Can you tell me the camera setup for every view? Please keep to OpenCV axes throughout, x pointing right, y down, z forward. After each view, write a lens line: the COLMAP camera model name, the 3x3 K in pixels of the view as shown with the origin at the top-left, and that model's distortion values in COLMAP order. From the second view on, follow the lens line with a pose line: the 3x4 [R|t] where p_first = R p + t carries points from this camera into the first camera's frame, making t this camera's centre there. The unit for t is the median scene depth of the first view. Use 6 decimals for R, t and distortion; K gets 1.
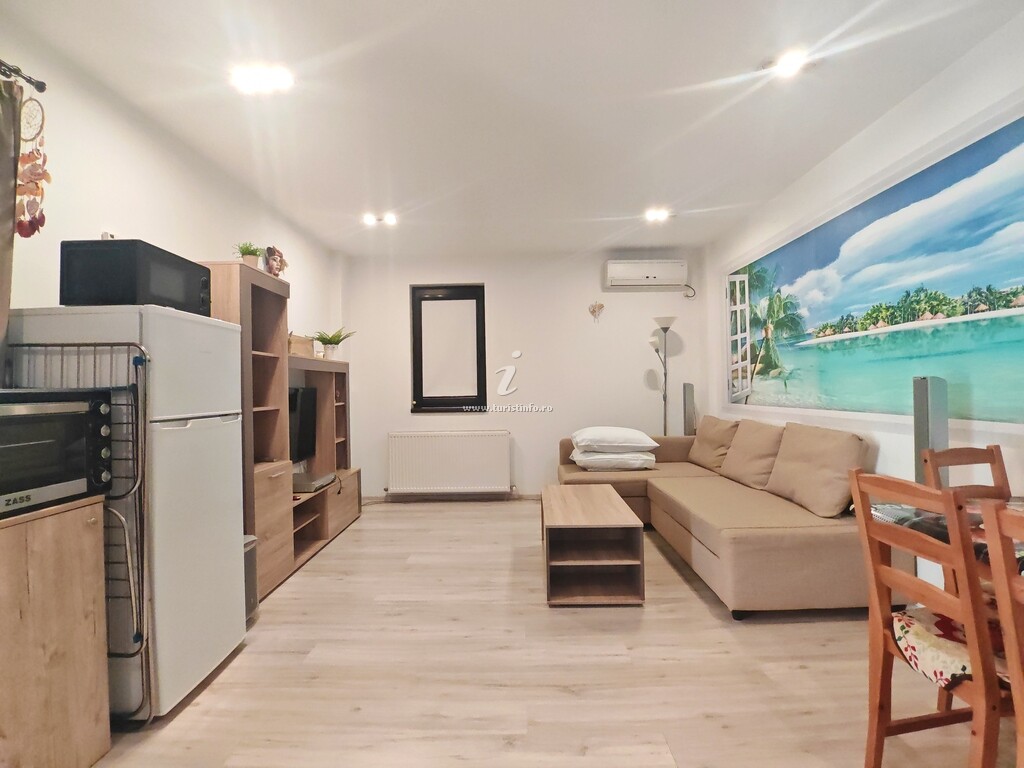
lens RADIAL K [[478.3, 0, 511.1], [0, 478.3, 388.4], [0, 0, 1]] dist [-0.031924, -0.002028]
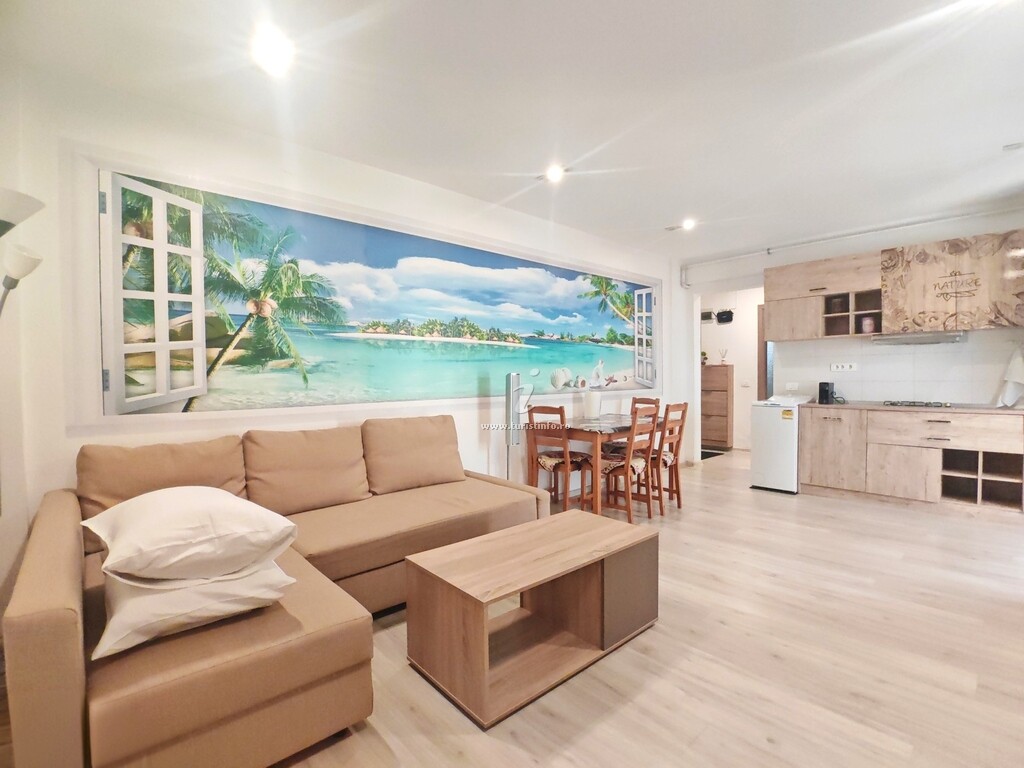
lens RADIAL K [[478.3, 0, 508.2], [0, 478.3, 386.3], [0, 0, 1]] dist [-0.031924, -0.002028]
pose [[-0.682730, 0.002784, 0.730666, -0.367511], [0.017979, 0.999754, 0.012990, 0.000624], [-0.730450, 0.022005, -0.682612, 1.747752]]
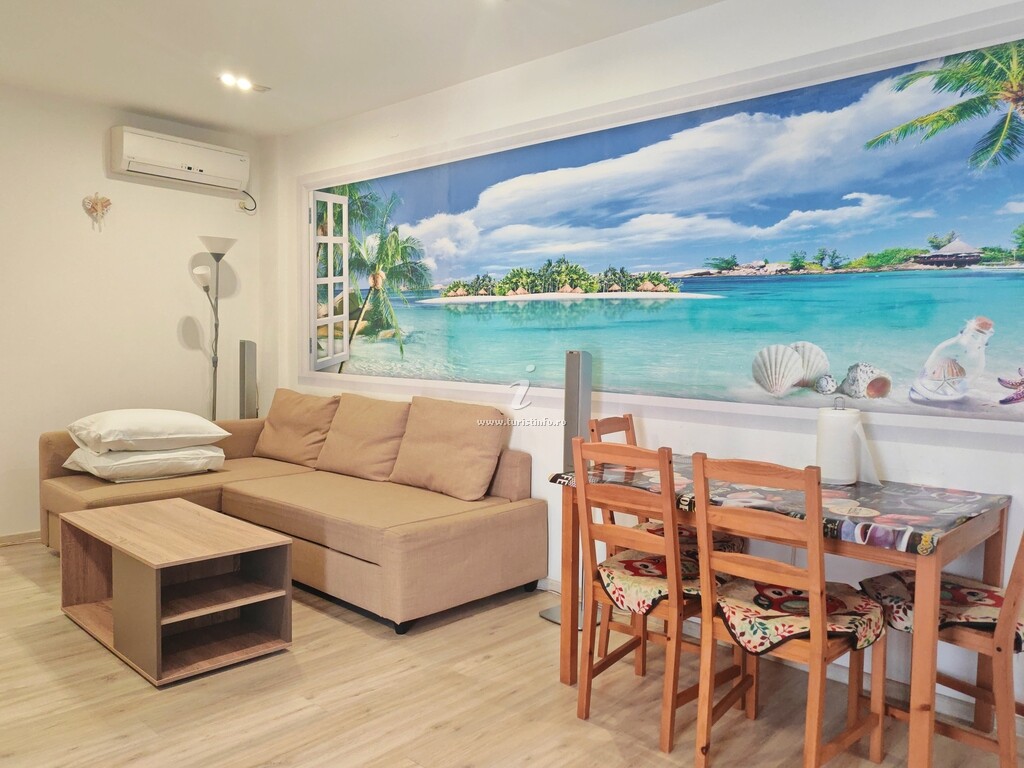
lens RADIAL K [[783.8, 0, 504.3], [0, 783.8, 403.2], [0, 0, 1]] dist [0.072111, -0.062108]
pose [[0.681086, -0.027347, 0.731693, -0.373664], [-0.031061, 0.997324, 0.066188, -0.014995], [-0.731544, -0.067807, 0.678414, -0.053573]]
